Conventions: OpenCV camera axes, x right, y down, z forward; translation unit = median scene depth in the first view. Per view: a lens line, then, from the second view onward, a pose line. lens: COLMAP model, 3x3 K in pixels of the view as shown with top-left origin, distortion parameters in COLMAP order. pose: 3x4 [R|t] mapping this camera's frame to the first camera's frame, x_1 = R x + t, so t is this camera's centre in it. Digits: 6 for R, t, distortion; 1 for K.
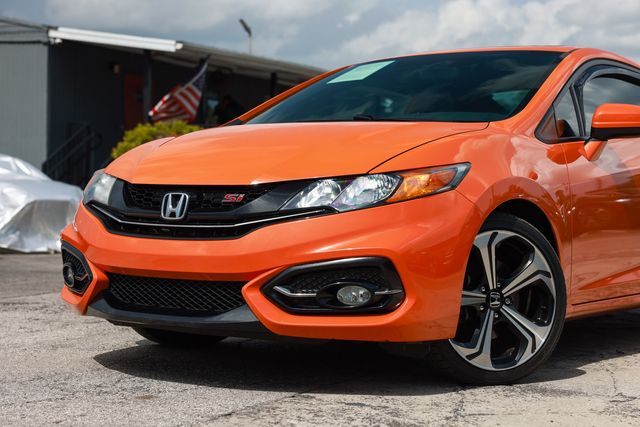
lens RADIAL K [[1264.1, 0, 319.4], [0, 1264.1, 214.3], [0, 0, 1]] dist [0.192547, 0.000000]
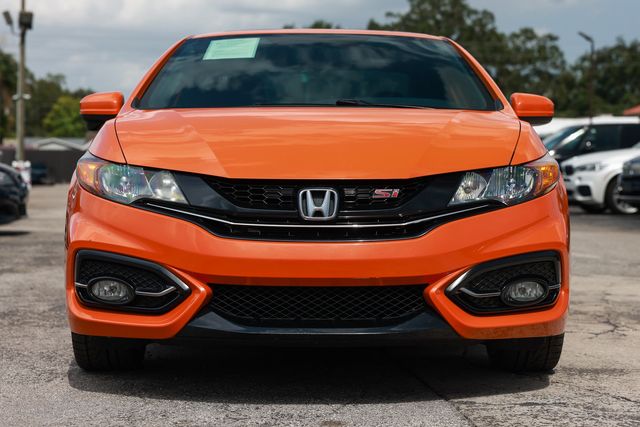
lens RADIAL K [[1264.1, 0, 317.9], [0, 1264.1, 211.0], [0, 0, 1]] dist [0.192547, 0.000000]
pose [[0.798230, -0.030949, 0.601557, -0.644226], [0.016955, 0.999438, 0.028920, -0.027071], [-0.602114, -0.012885, 0.798306, 0.300146]]
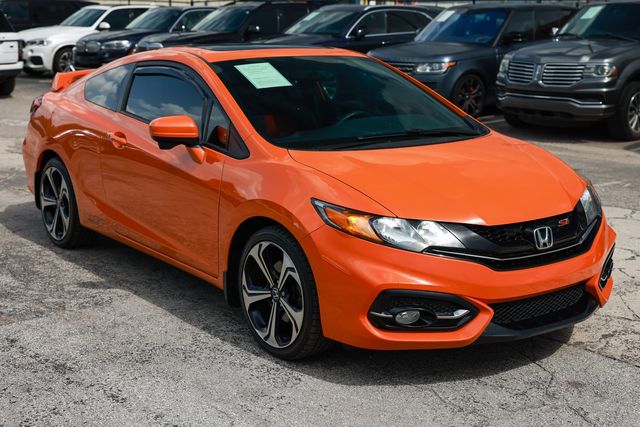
lens RADIAL K [[922.5, 0, 319.7], [0, 922.5, 210.9], [0, 0, 1]] dist [0.022129, 0.000000]
pose [[0.288937, -0.212657, 0.933431, -1.041741], [0.011891, 0.975739, 0.218615, -0.239034], [-0.957274, -0.052067, 0.284455, 0.955124]]
